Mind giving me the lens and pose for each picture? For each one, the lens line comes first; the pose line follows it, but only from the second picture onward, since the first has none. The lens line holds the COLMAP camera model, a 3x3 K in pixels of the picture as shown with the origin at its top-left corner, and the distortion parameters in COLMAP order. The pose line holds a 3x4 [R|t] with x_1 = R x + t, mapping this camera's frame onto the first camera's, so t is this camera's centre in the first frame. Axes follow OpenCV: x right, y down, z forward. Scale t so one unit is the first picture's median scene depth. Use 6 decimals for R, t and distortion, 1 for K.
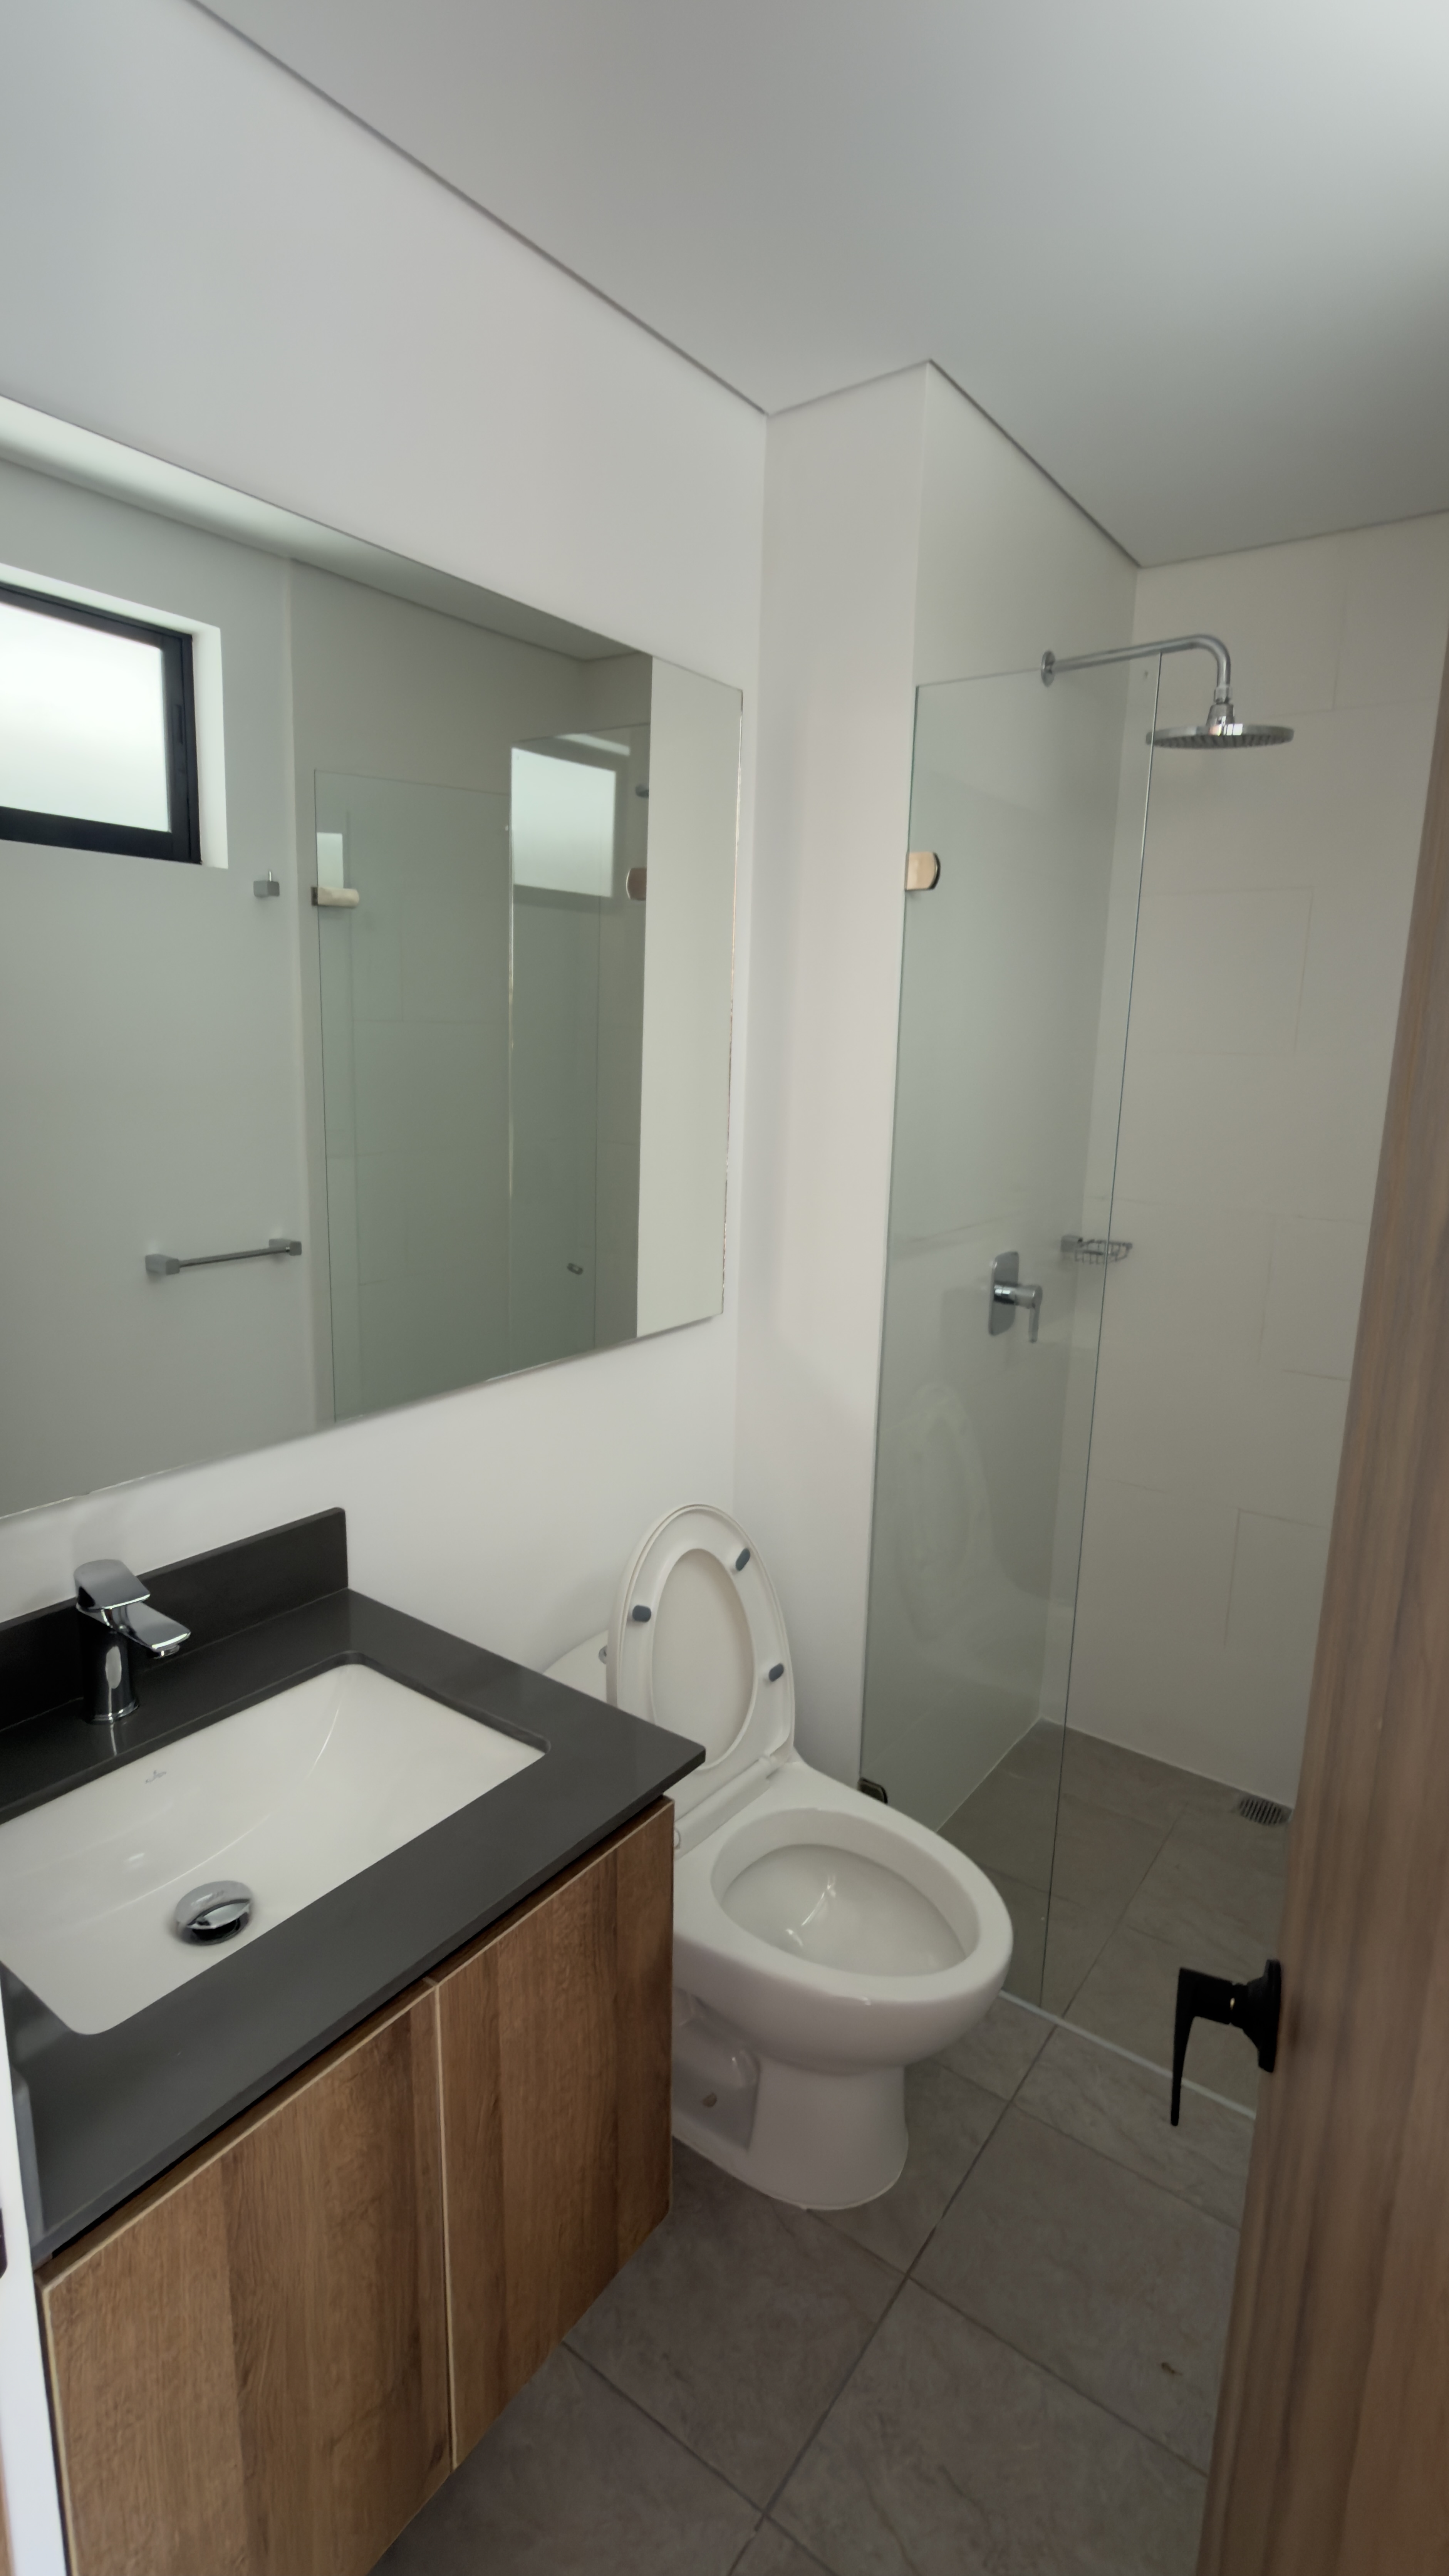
lens RADIAL K [[1235.2, 0, 724.8], [0, 1235.2, 1286.1], [0, 0, 1]] dist [0.002765, -0.002232]
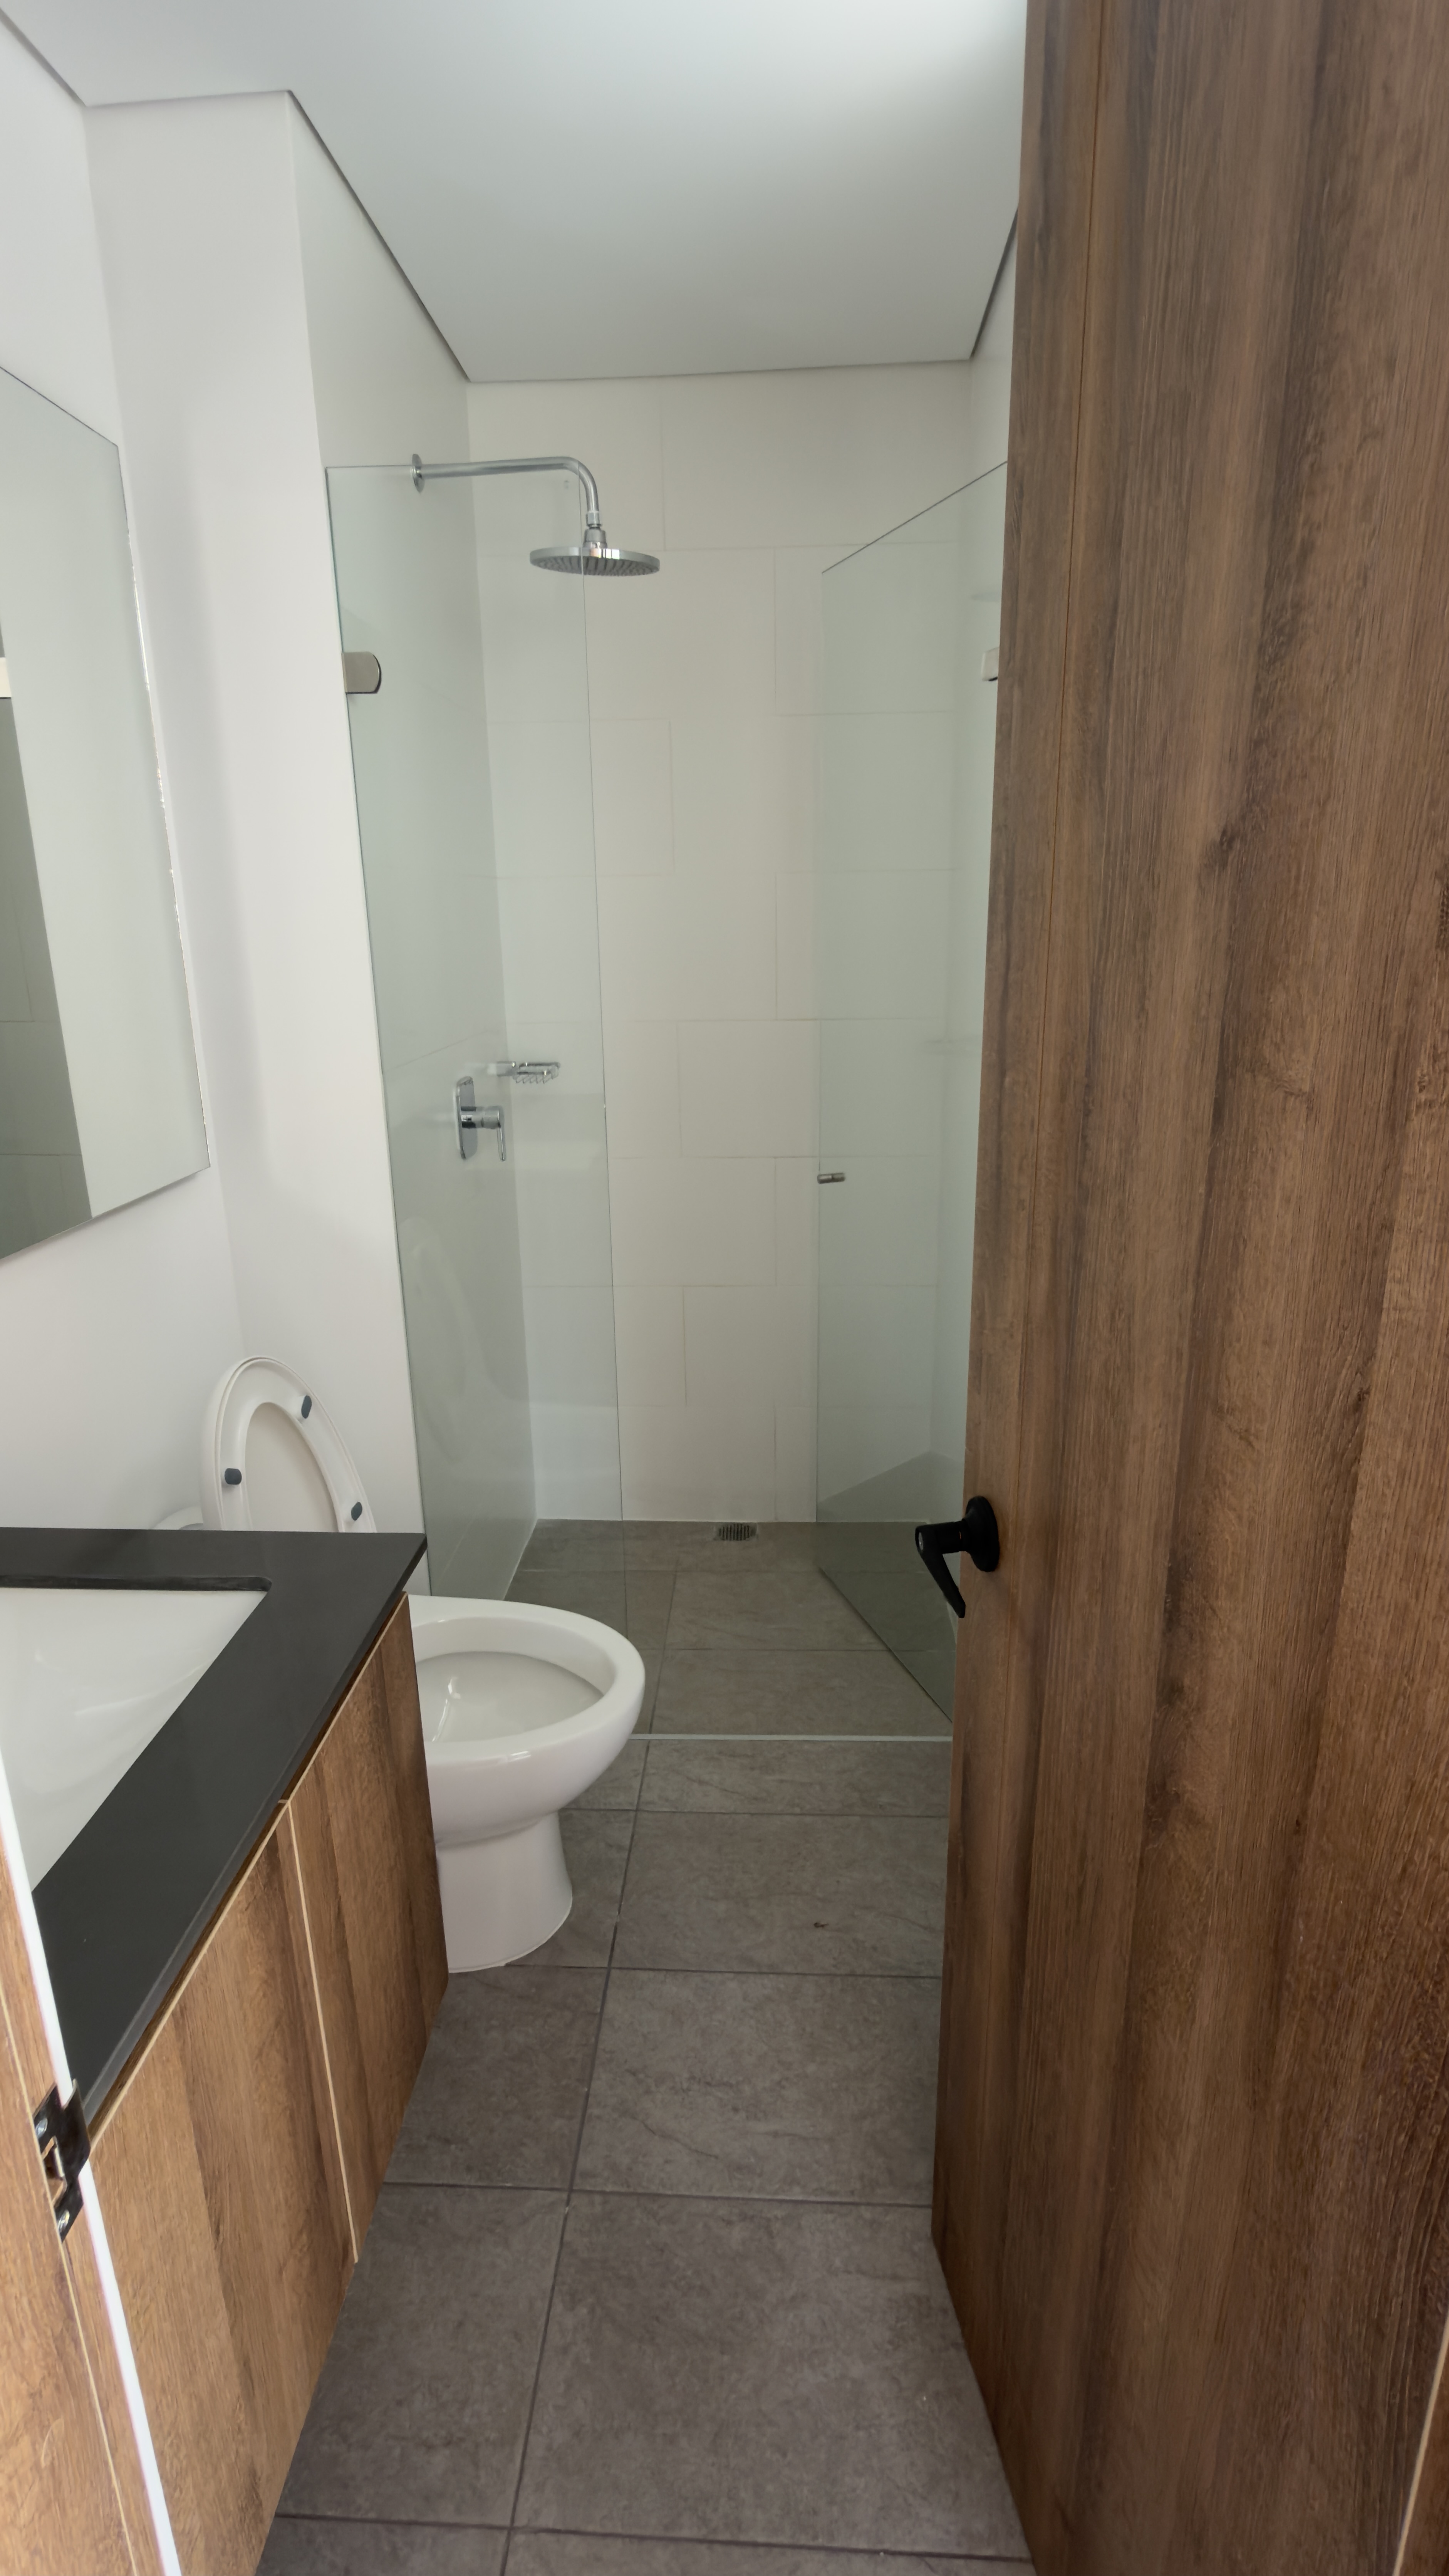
lens RADIAL K [[1235.2, 0, 721.3], [0, 1235.2, 1288.8], [0, 0, 1]] dist [0.002765, -0.002232]
pose [[0.840576, -0.194394, 0.505612, -0.203886], [0.145383, 0.980105, 0.135125, 0.051758], [-0.521820, -0.040075, 0.852114, 0.008590]]
